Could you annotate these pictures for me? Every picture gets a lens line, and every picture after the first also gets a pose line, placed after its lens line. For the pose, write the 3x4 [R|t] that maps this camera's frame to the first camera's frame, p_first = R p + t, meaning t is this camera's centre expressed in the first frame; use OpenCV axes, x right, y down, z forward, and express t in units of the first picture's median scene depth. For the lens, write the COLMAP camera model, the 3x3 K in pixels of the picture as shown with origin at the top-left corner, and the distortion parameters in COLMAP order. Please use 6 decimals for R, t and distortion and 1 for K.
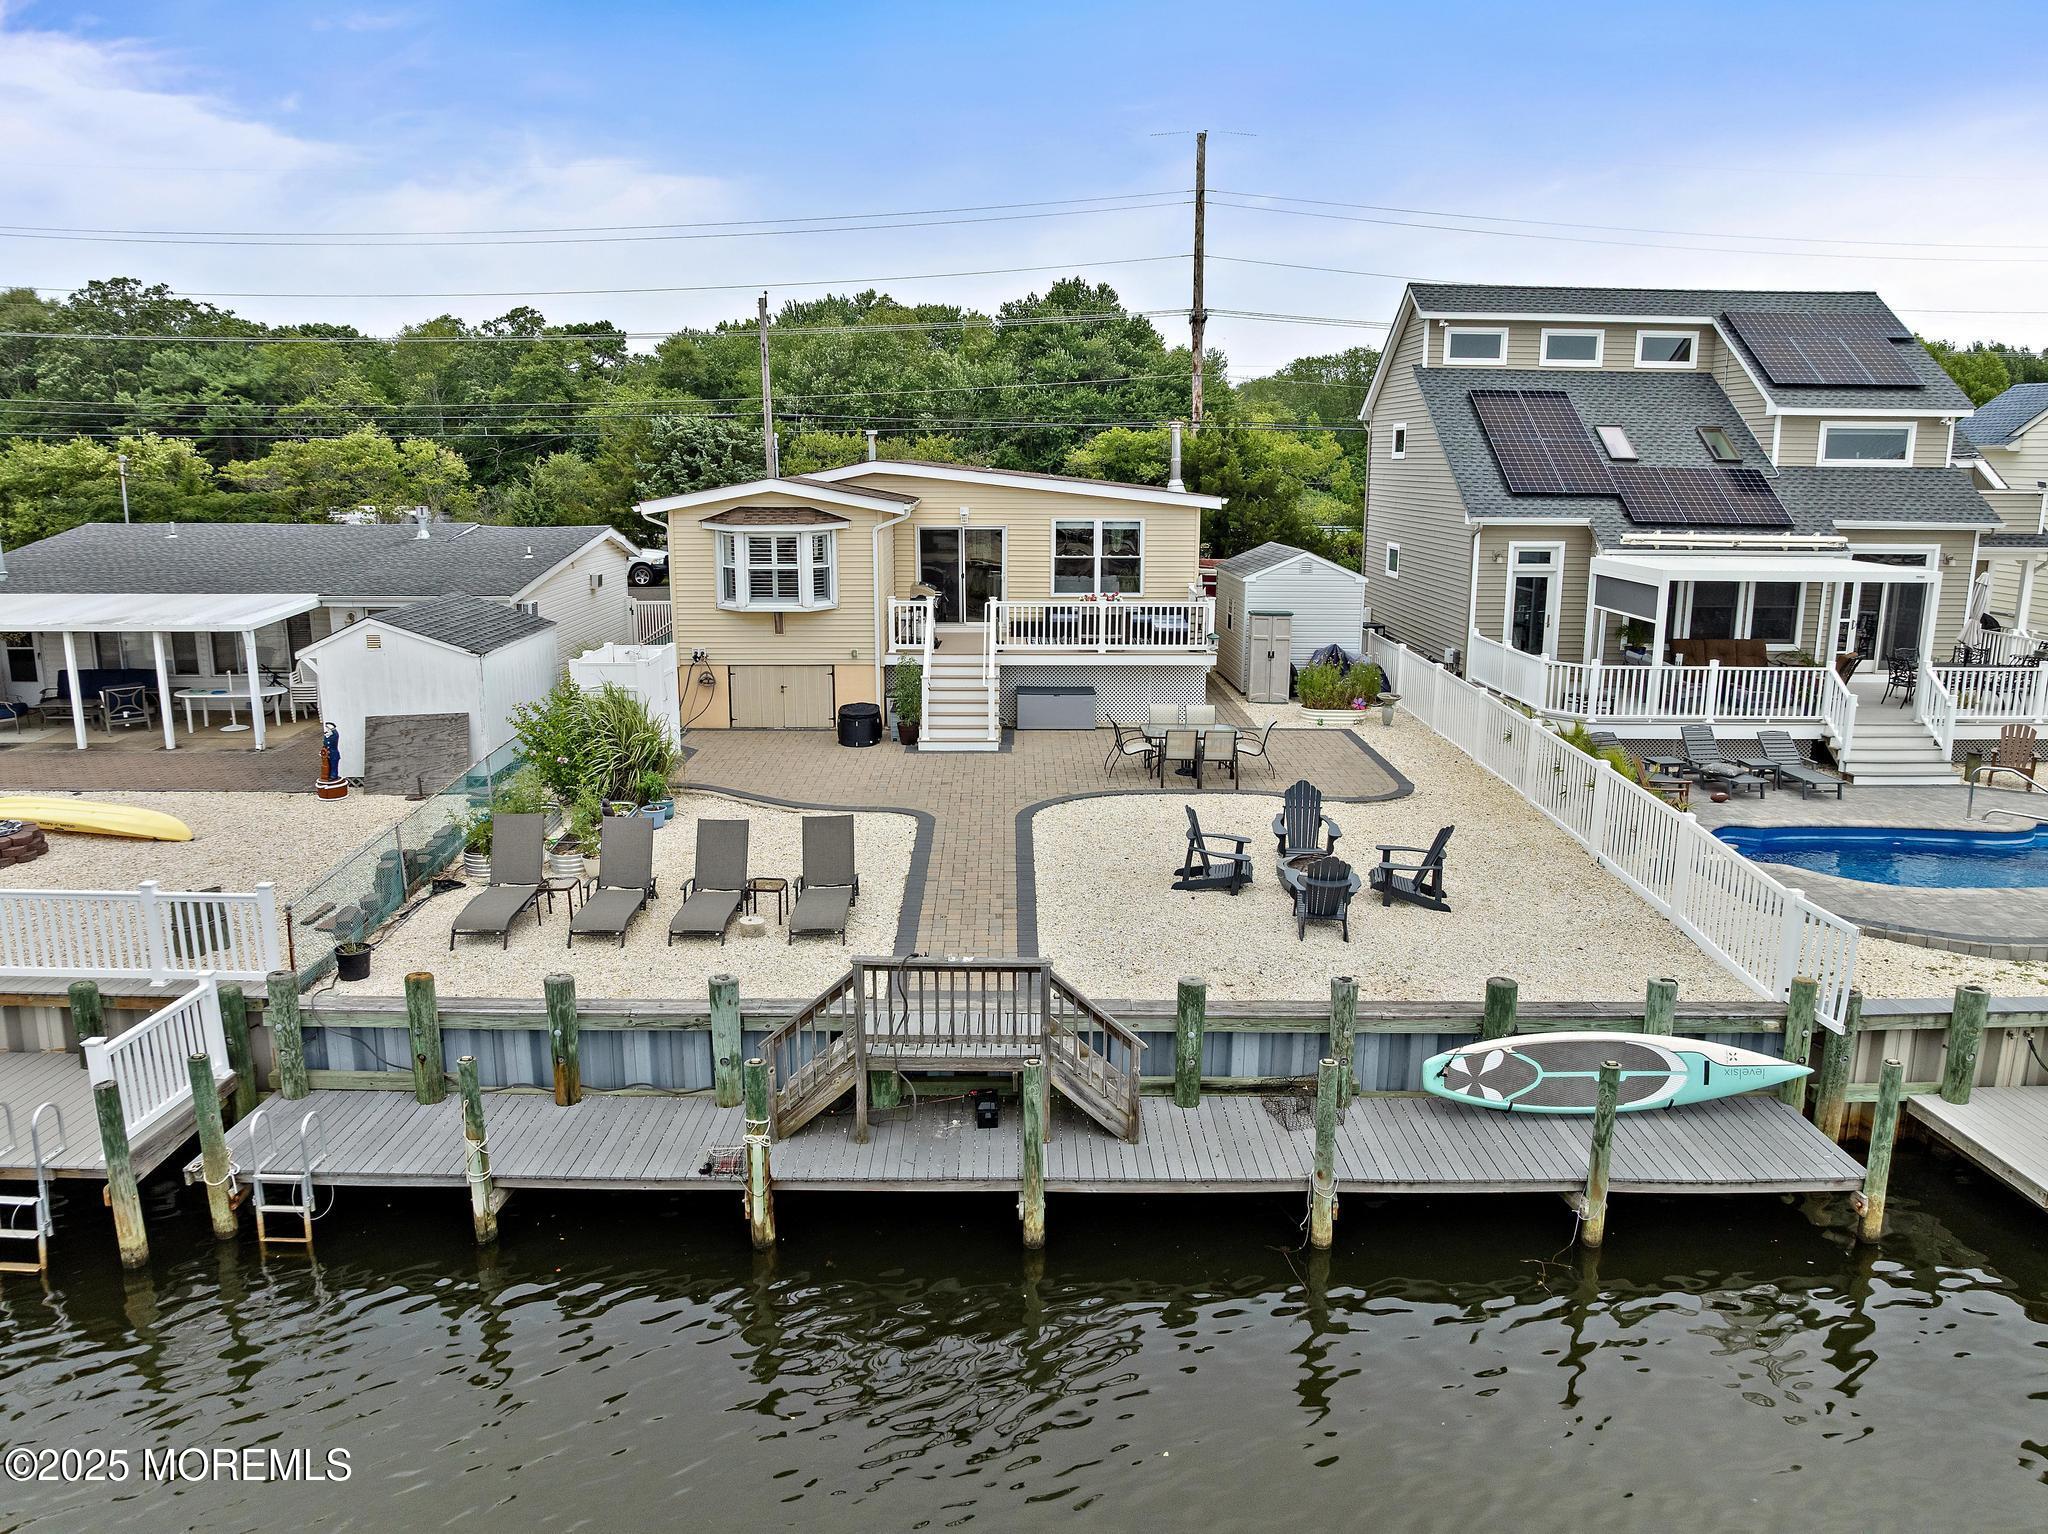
lens RADIAL K [[1430.4, 0, 1024.0], [0, 1430.4, 767.0], [0, 0, 1]] dist [-0.011652, -0.036982]
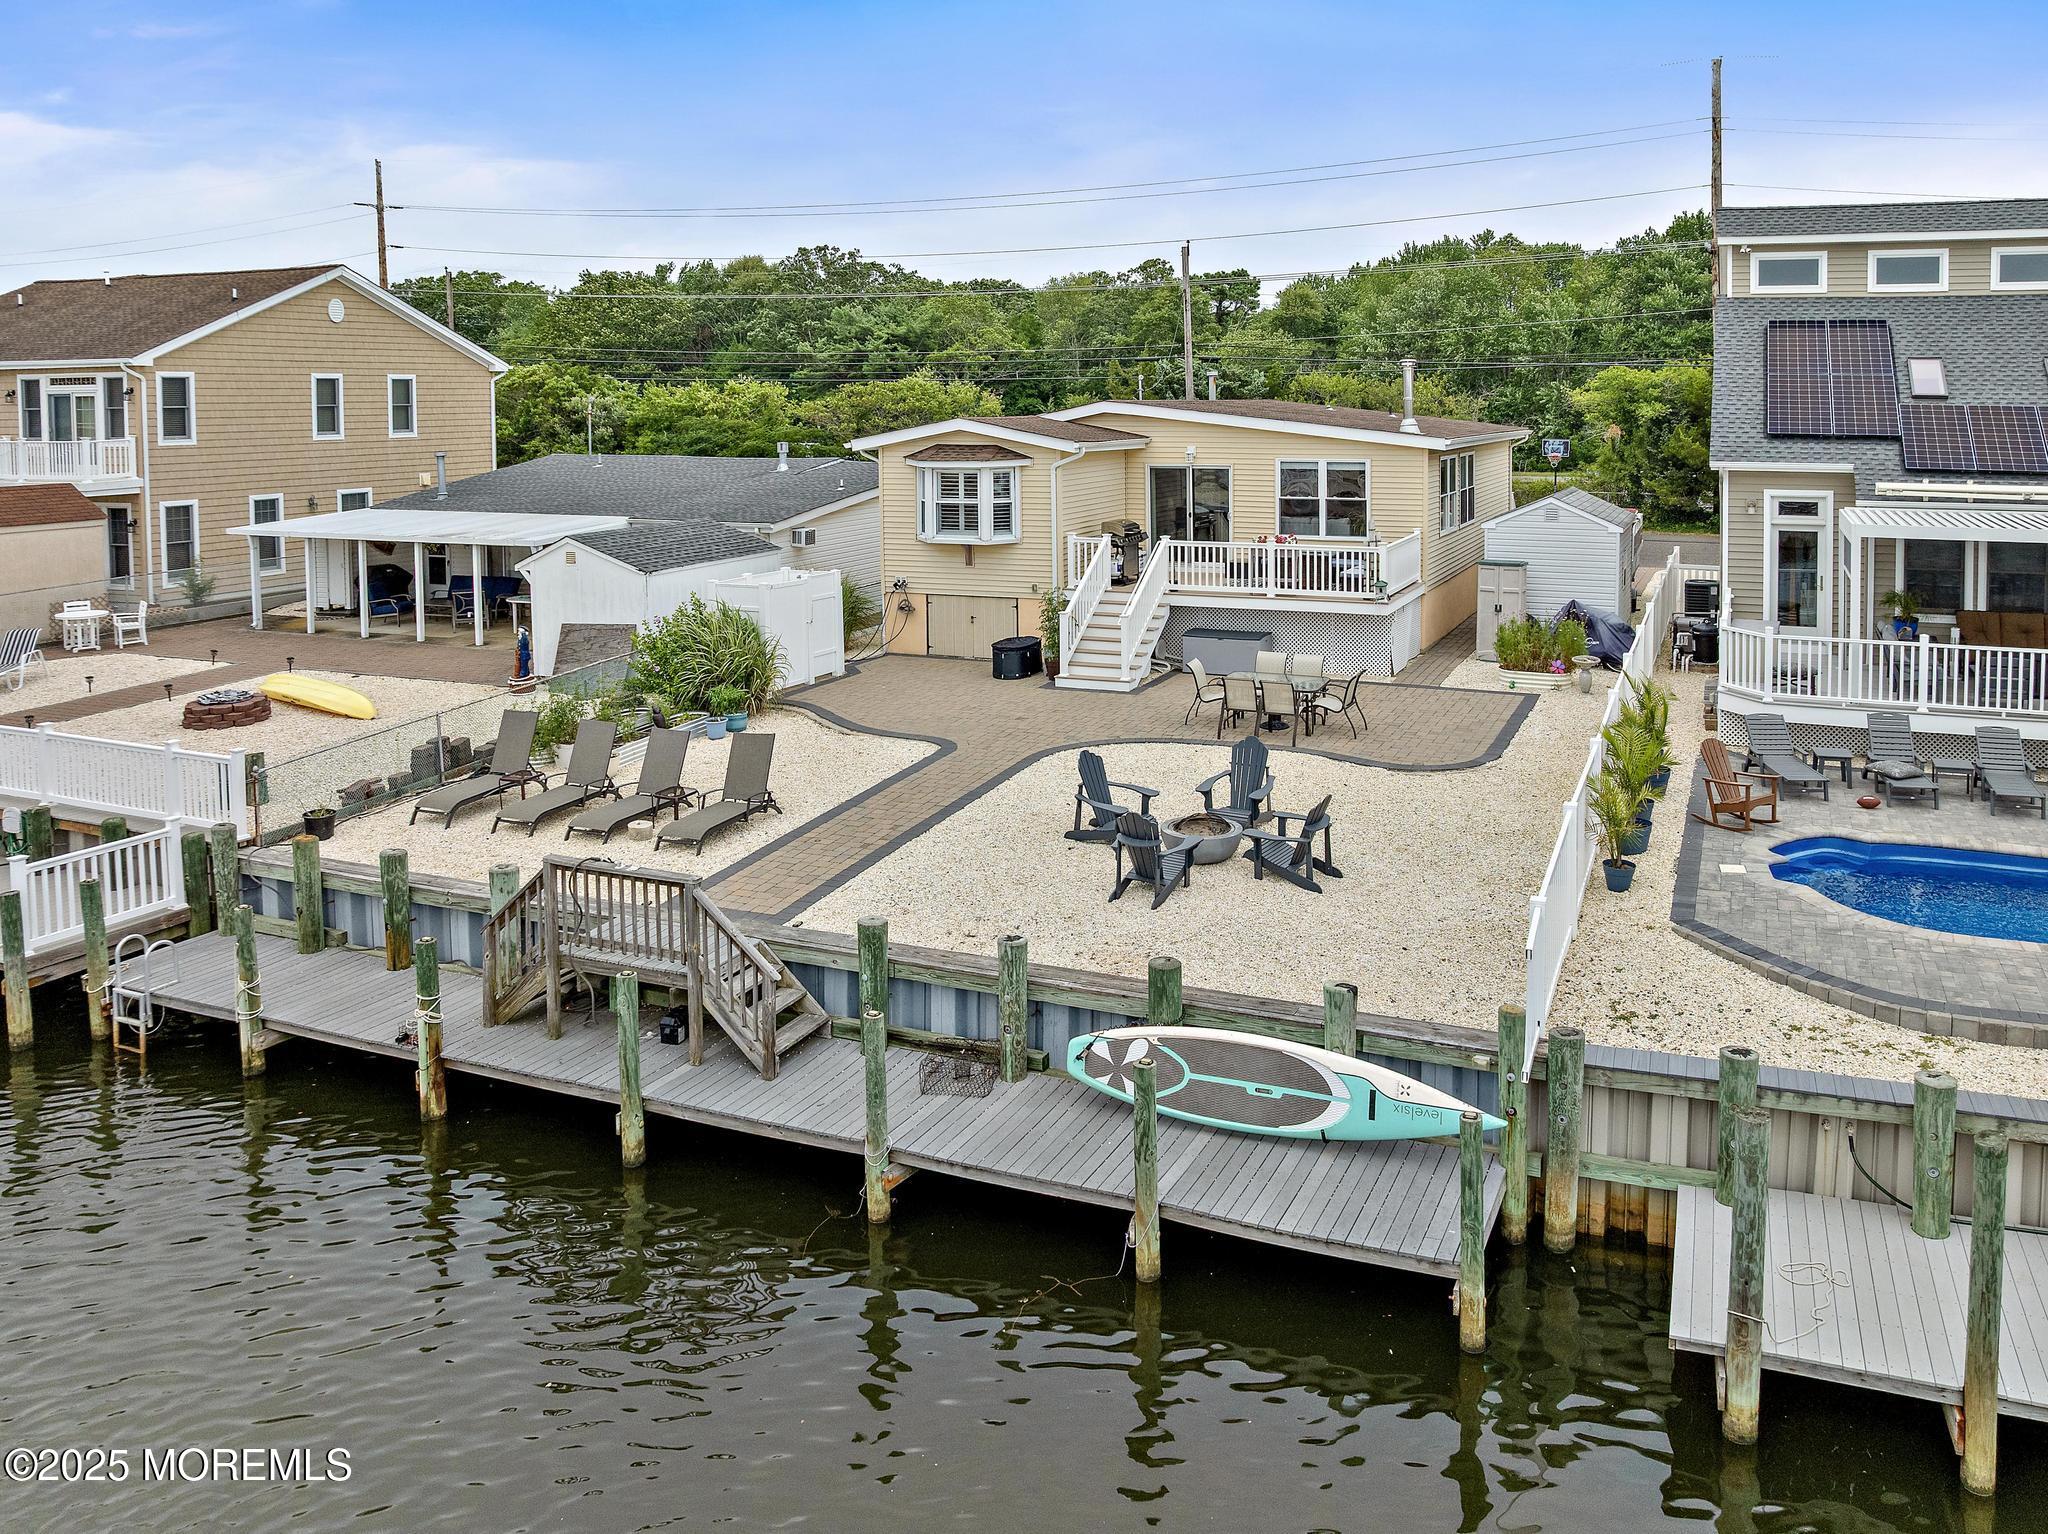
lens RADIAL K [[1499.1, 0, 1206.3], [0, 1499.1, 455.9], [0, 0, 1]] dist [-0.014056, -0.003821]
pose [[0.937111, 0.009393, -0.348904, 0.376474], [-0.069936, 0.984418, -0.161337, -0.007985], [0.341952, 0.175591, 0.923166, 0.041384]]
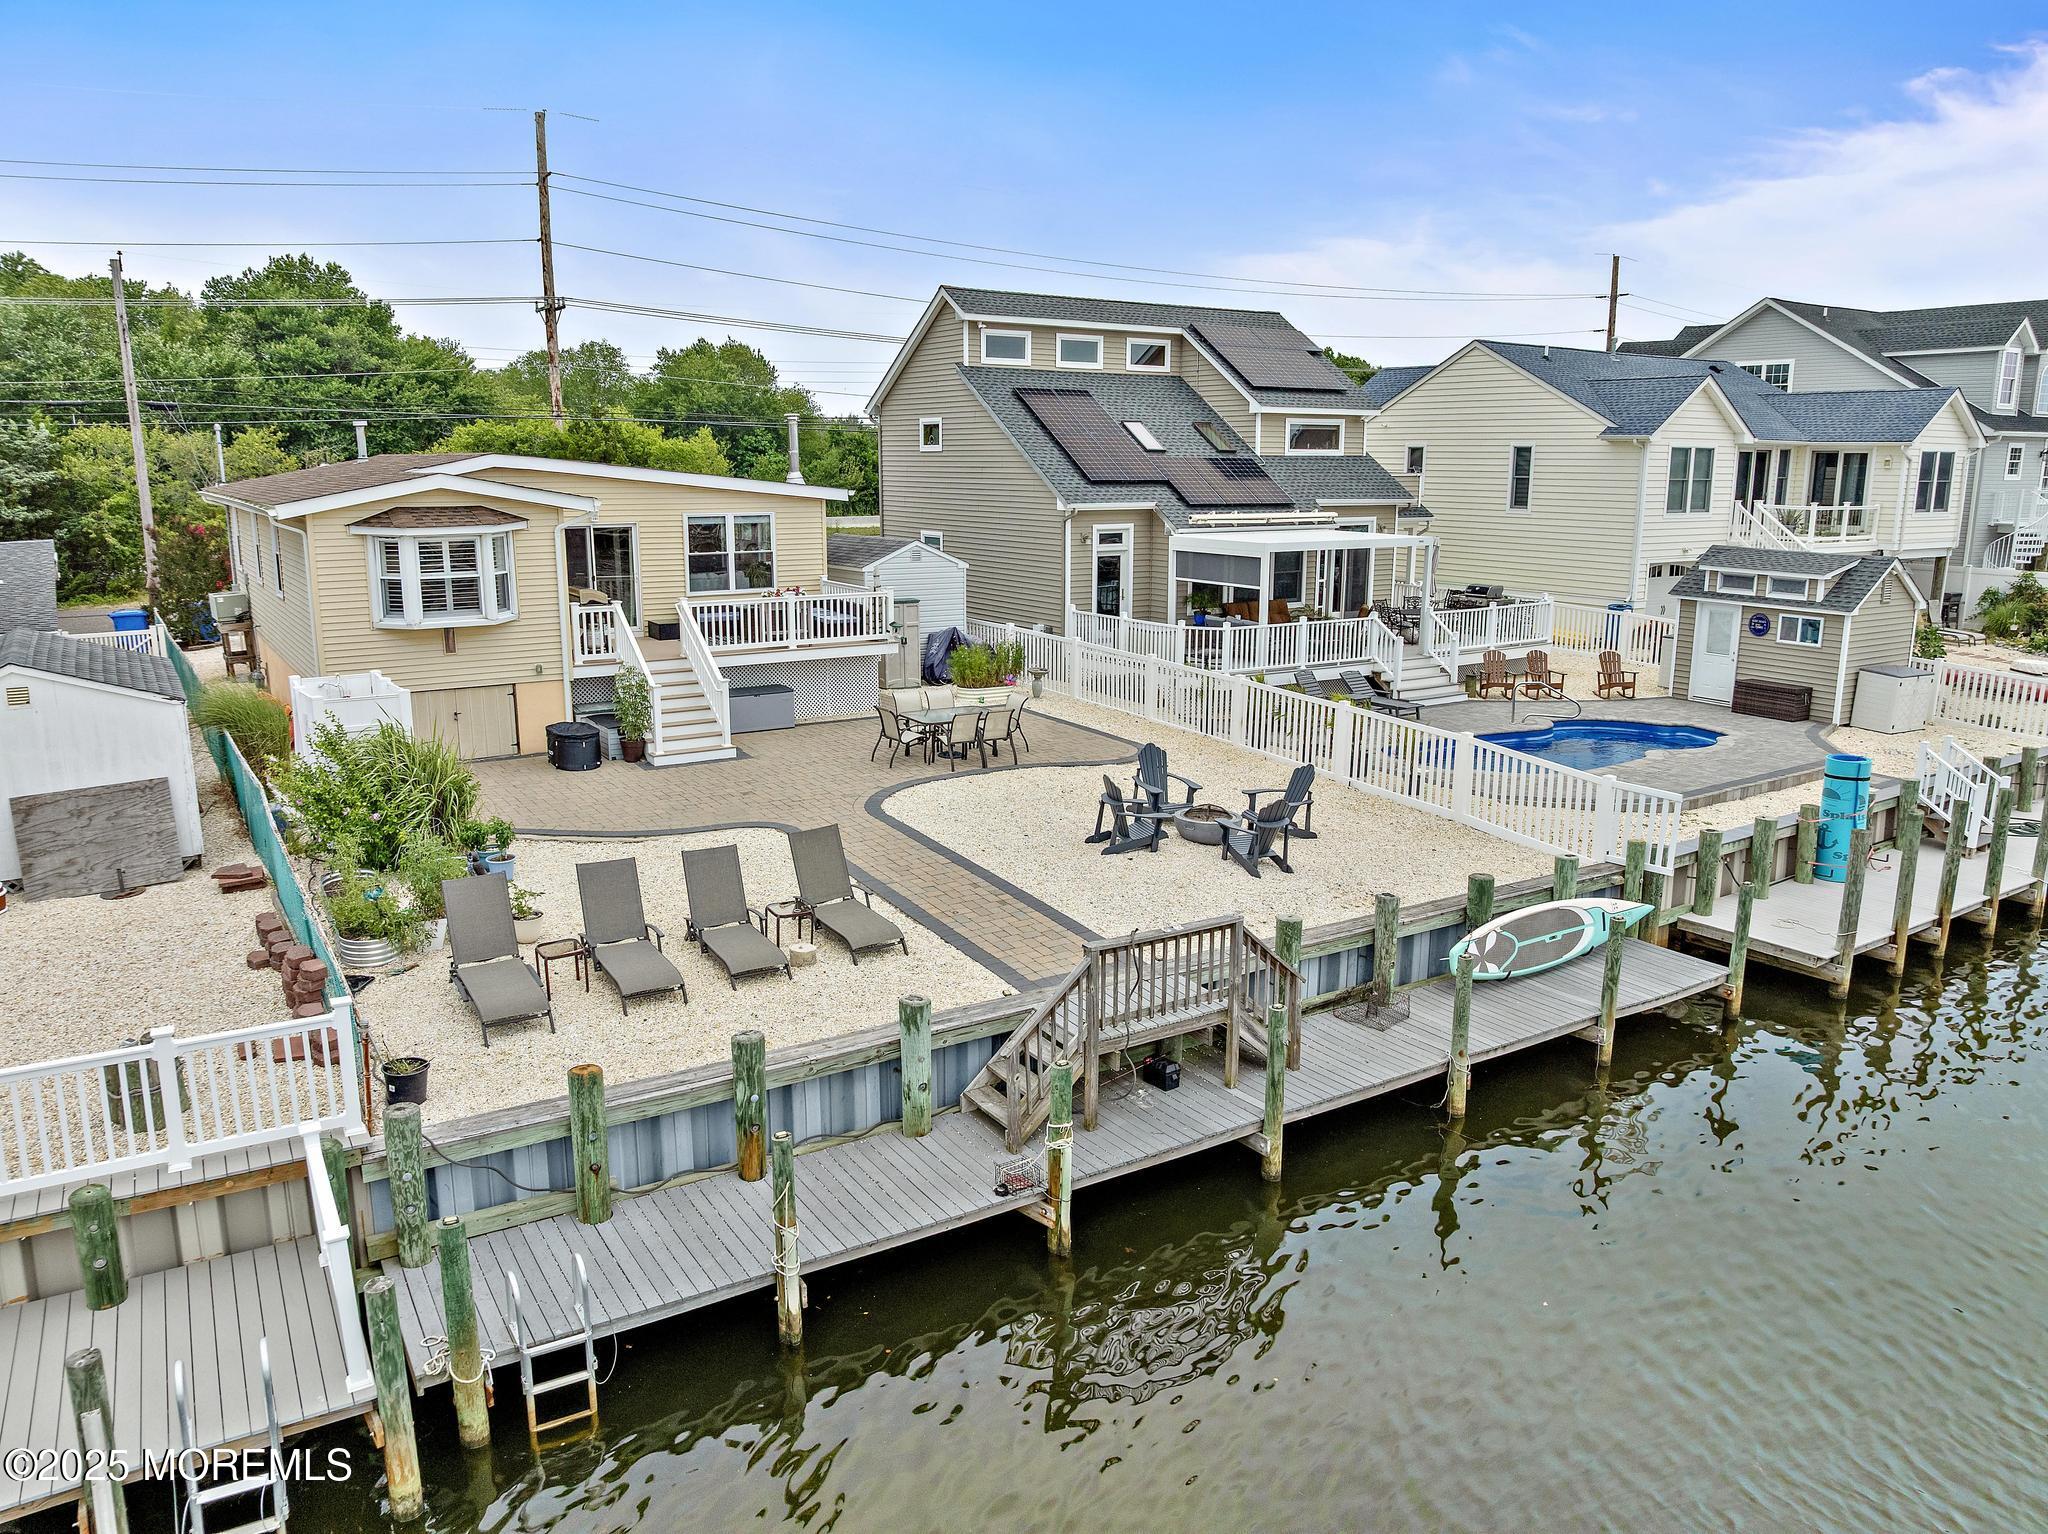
lens RADIAL K [[1430.4, 0, 1024.0], [0, 1430.4, 767.0], [0, 0, 1]] dist [-0.011652, -0.036982]
pose [[0.848934, -0.113179, 0.516238, -0.336611], [0.112200, 0.993130, 0.033224, -0.014446], [-0.516452, 0.029717, 0.855800, 0.085630]]
